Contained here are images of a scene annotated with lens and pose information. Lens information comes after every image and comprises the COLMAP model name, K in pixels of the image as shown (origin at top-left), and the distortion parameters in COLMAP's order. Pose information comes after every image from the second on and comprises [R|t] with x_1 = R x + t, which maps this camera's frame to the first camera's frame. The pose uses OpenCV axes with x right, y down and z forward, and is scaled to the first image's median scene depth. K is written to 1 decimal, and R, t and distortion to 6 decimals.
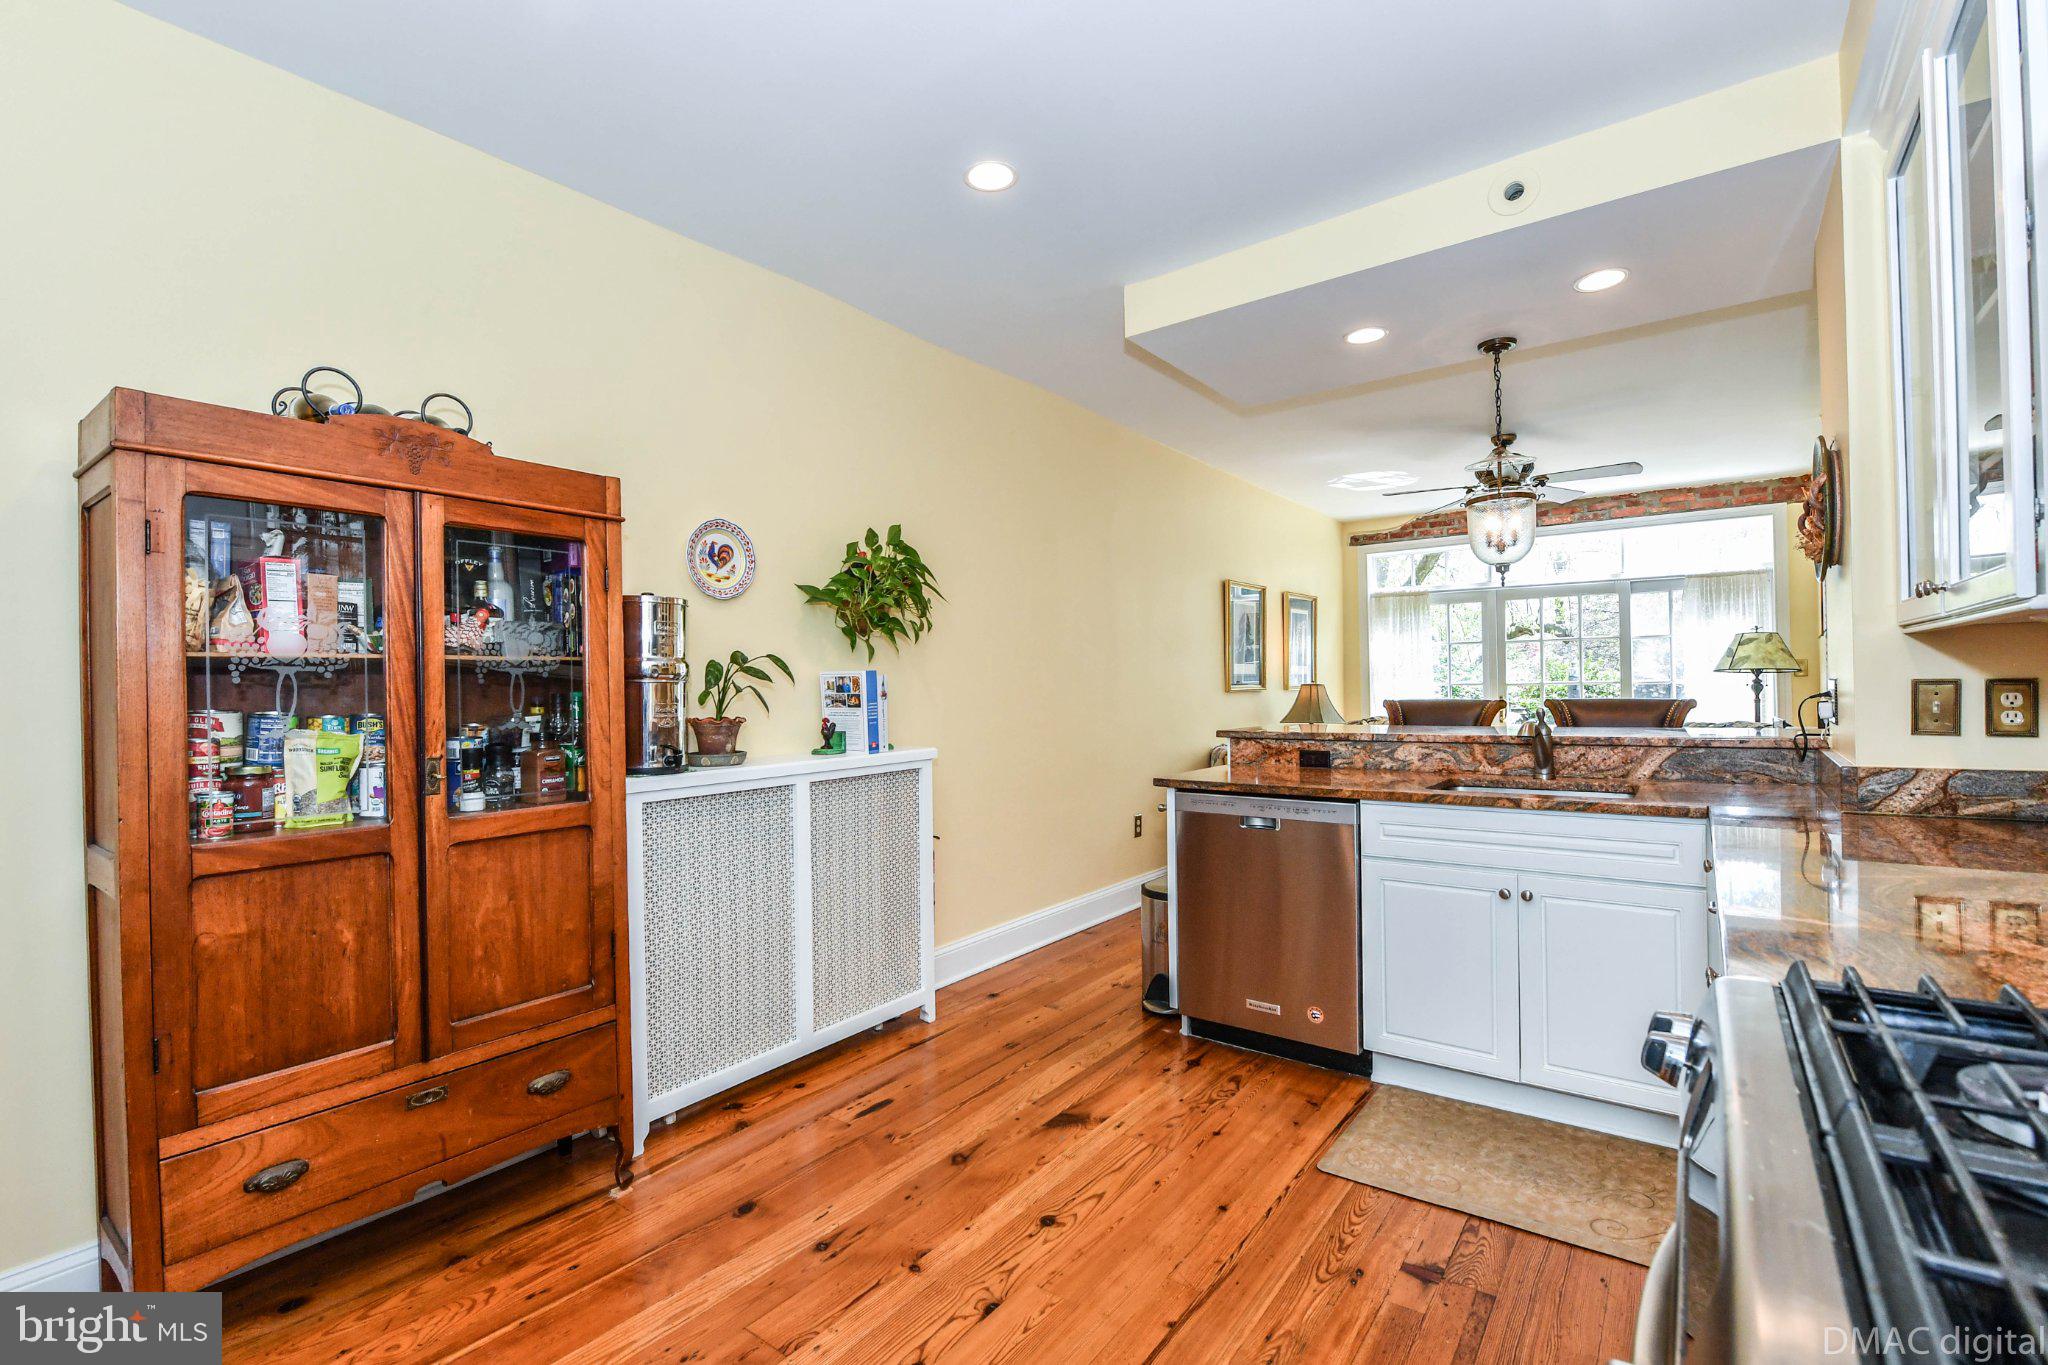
lens RADIAL K [[916.0, 0, 1022.7], [0, 916.0, 685.1], [0, 0, 1]] dist [-0.012810, -0.002356]
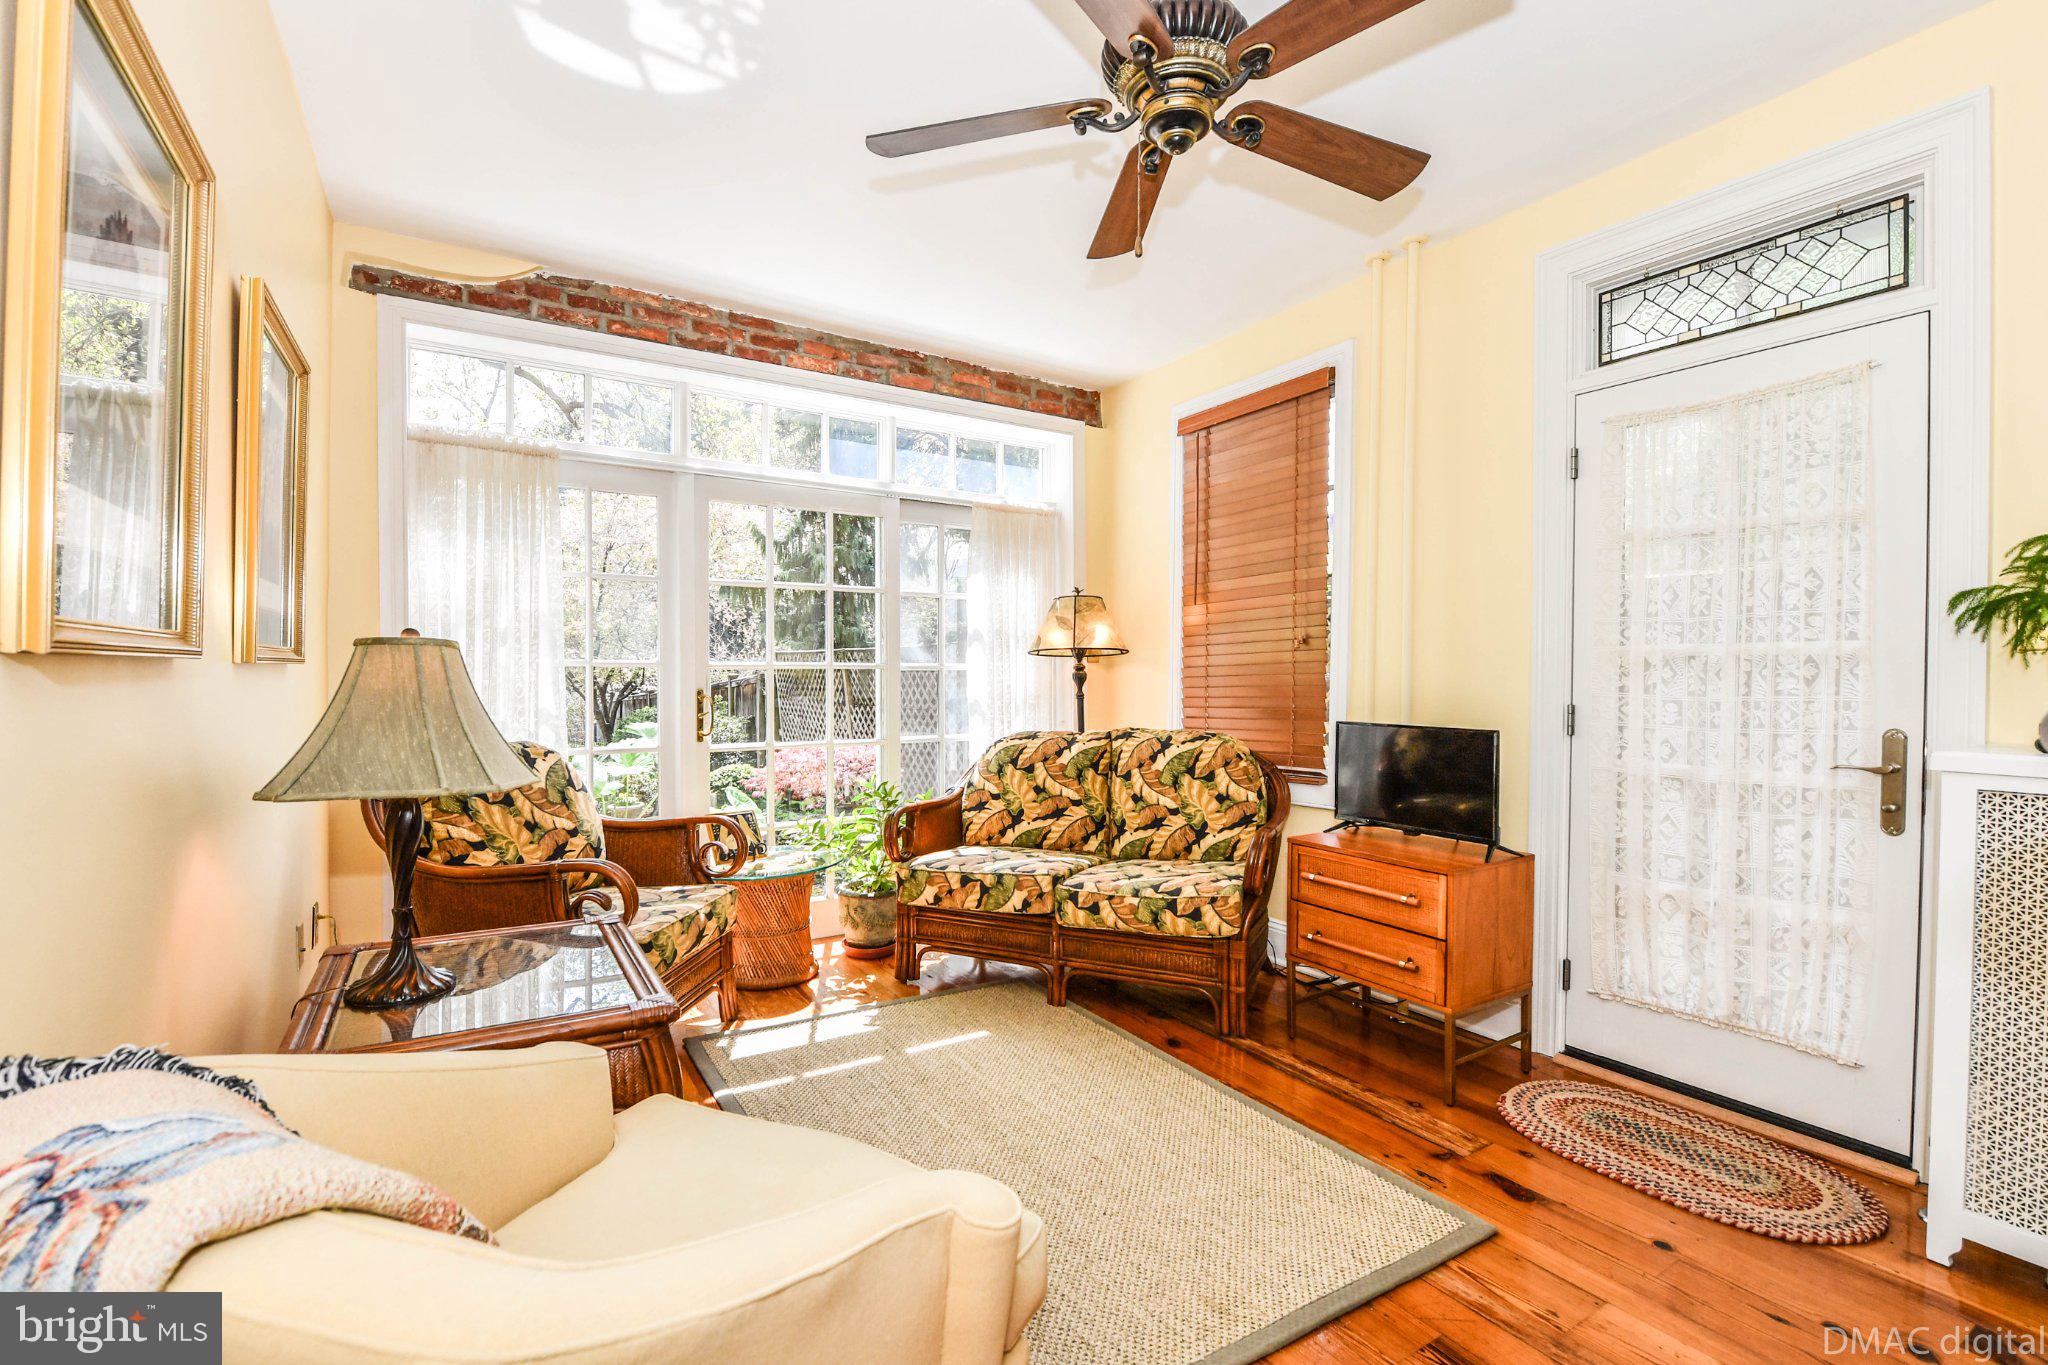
lens RADIAL K [[916.0, 0, 1023.3], [0, 916.0, 676.2], [0, 0, 1]] dist [-0.012810, -0.002356]
pose [[0.383981, 0.012698, 0.923254, 0.142862], [-0.014127, 0.999869, -0.007877, 0.006140], [-0.923233, -0.010018, 0.384110, 0.696303]]
